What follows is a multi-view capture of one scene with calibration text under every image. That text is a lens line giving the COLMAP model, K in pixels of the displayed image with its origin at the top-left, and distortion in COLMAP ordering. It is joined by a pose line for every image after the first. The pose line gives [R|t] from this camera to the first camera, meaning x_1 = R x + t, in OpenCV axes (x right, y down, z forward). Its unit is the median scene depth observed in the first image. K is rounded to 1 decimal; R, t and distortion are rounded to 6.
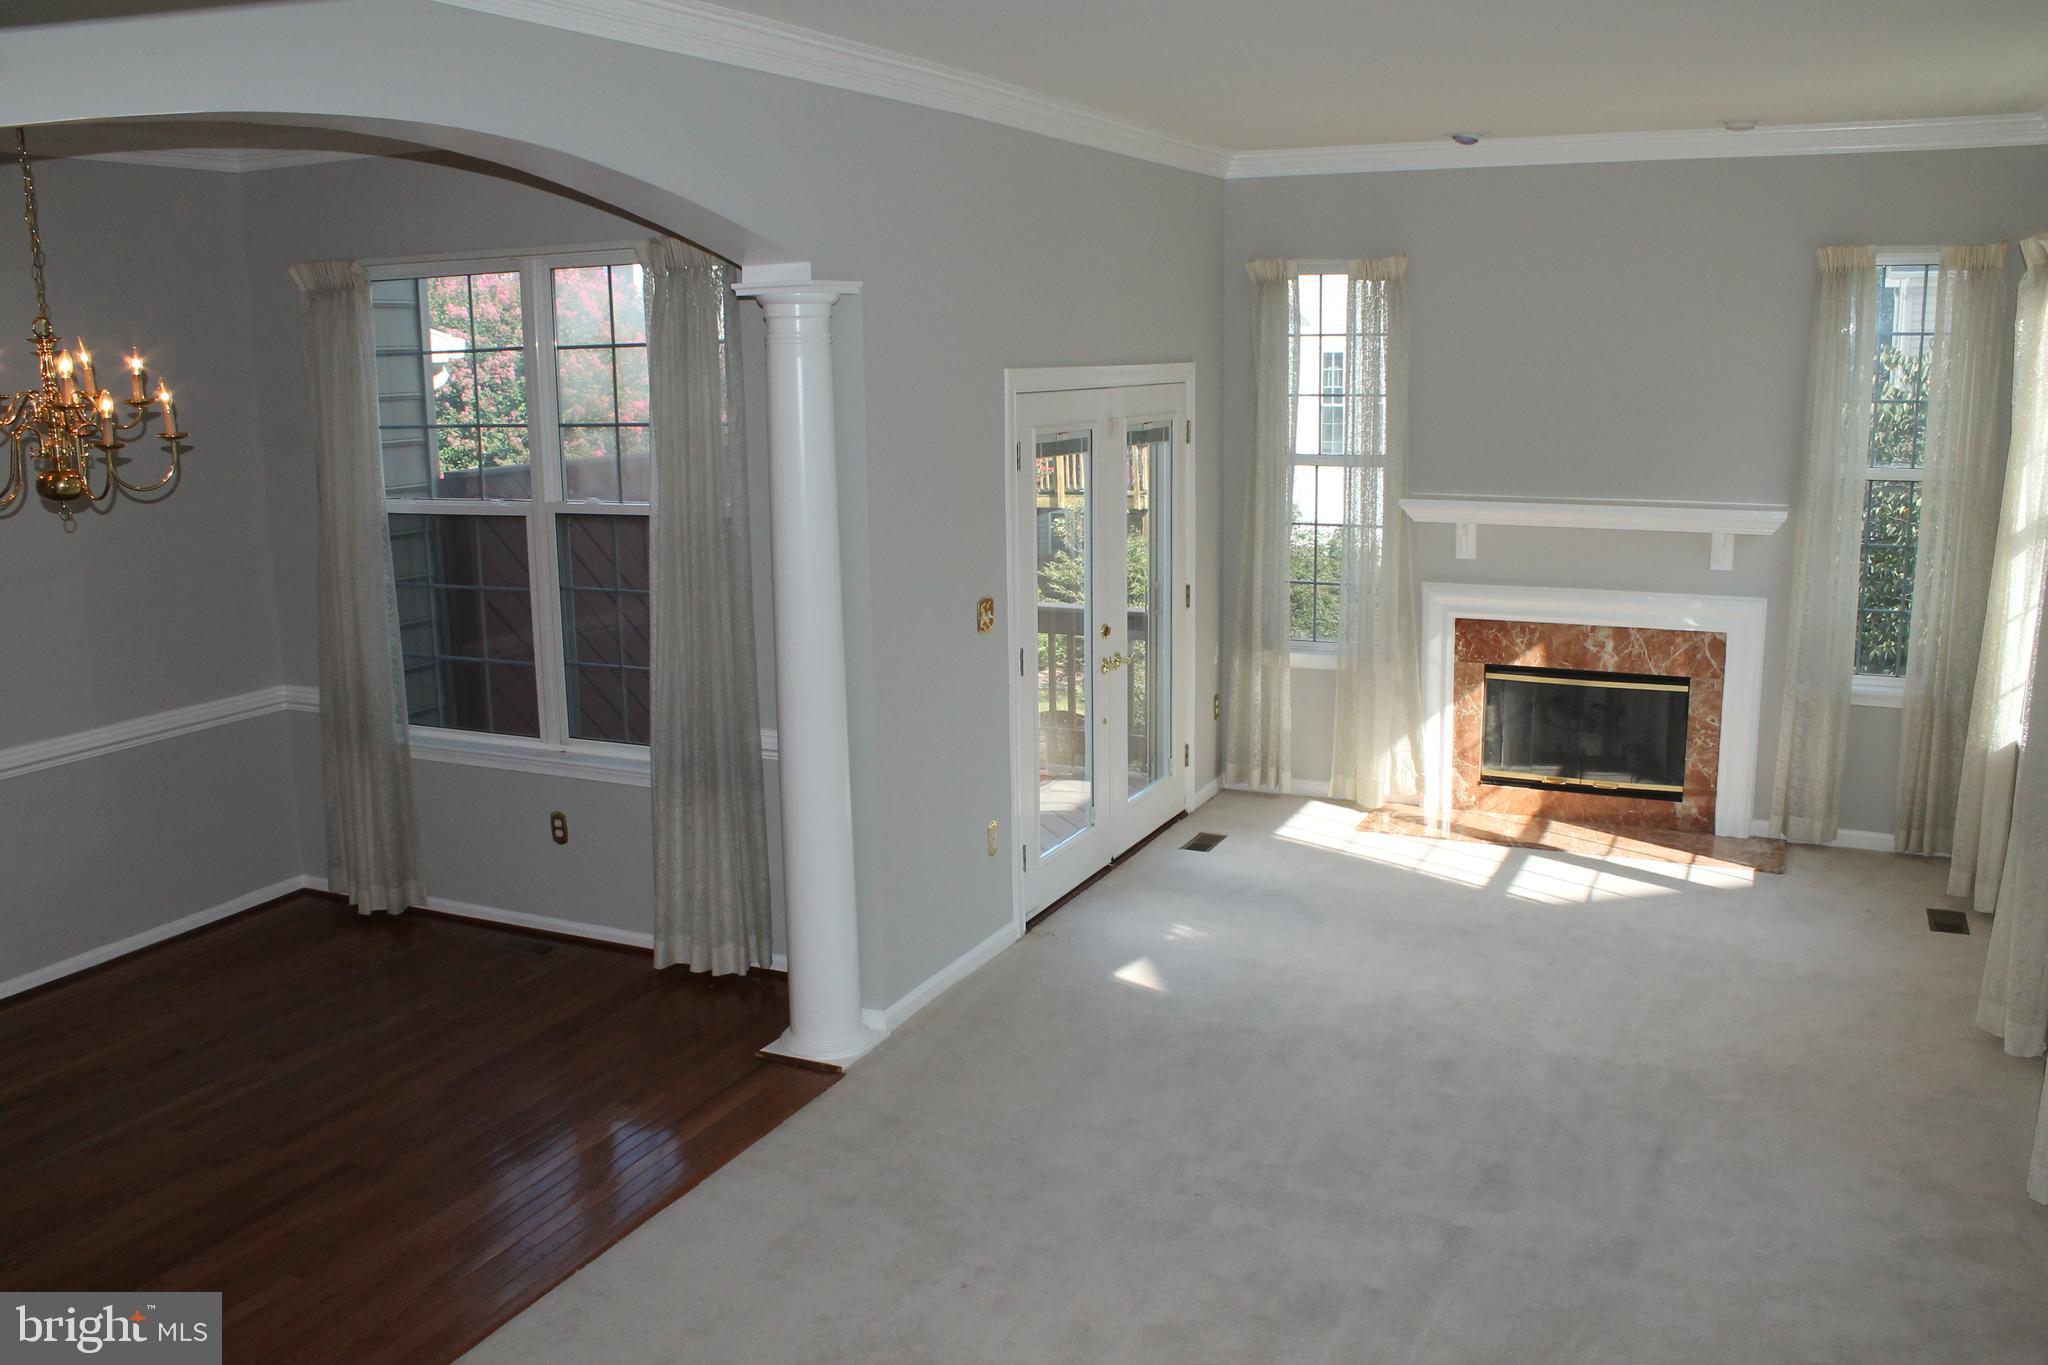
lens RADIAL K [[1726.2, 0, 1024.8], [0, 1726.2, 689.8], [0, 0, 1]] dist [-0.152520, 0.118868]
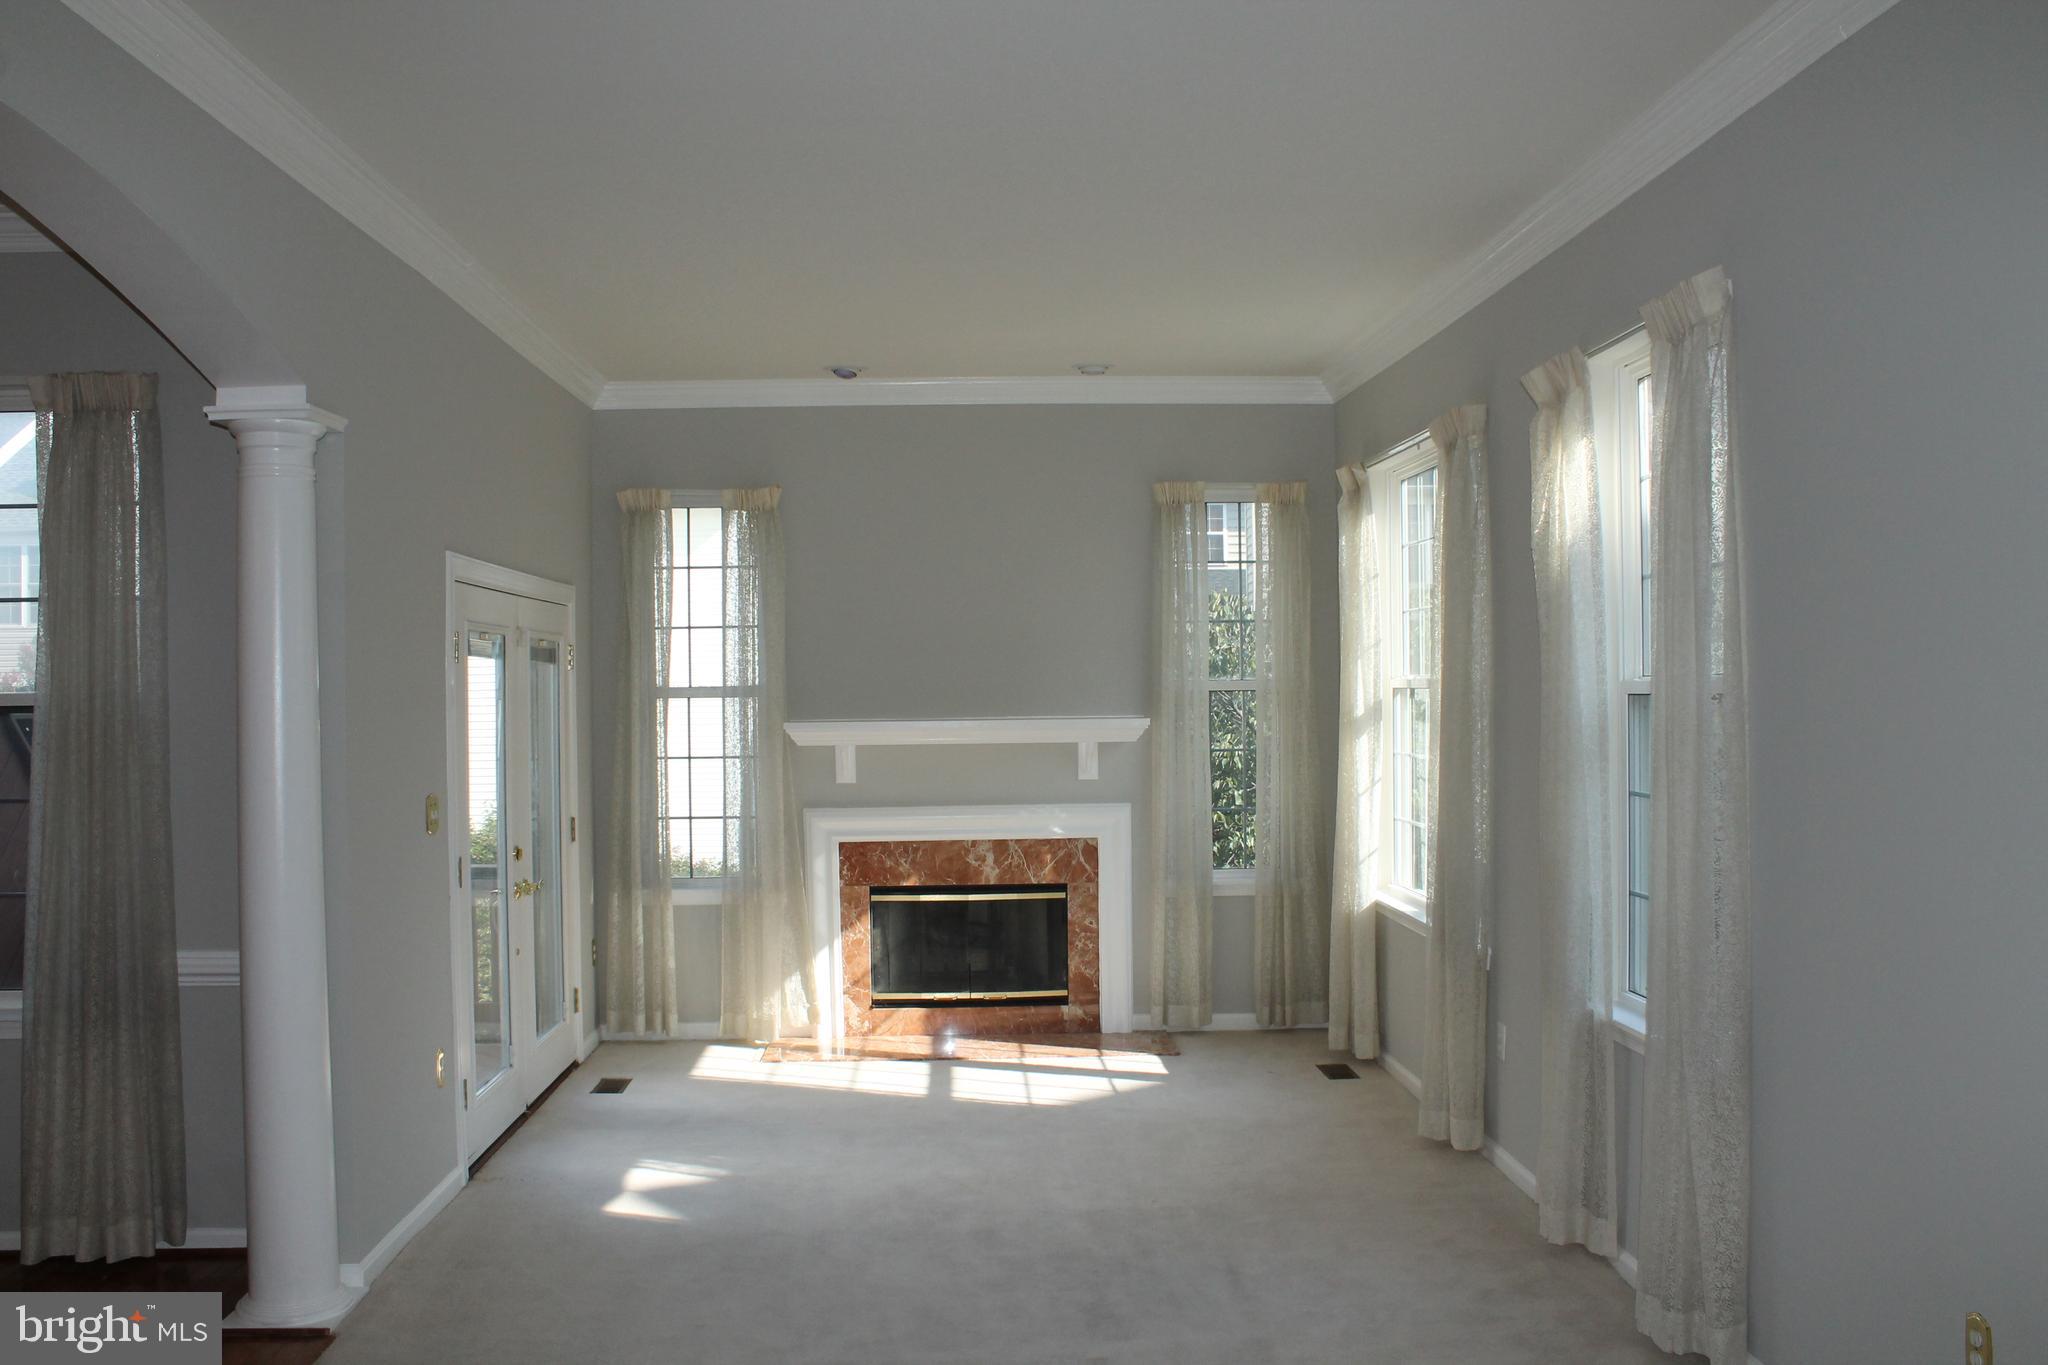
lens RADIAL K [[1726.2, 0, 1009.4], [0, 1726.2, 687.5], [0, 0, 1]] dist [-0.152520, 0.118868]
pose [[0.888413, 0.003796, 0.459029, -0.137157], [0.089384, 0.979395, -0.181094, 0.067504], [-0.450258, 0.201916, 0.869769, 0.063310]]
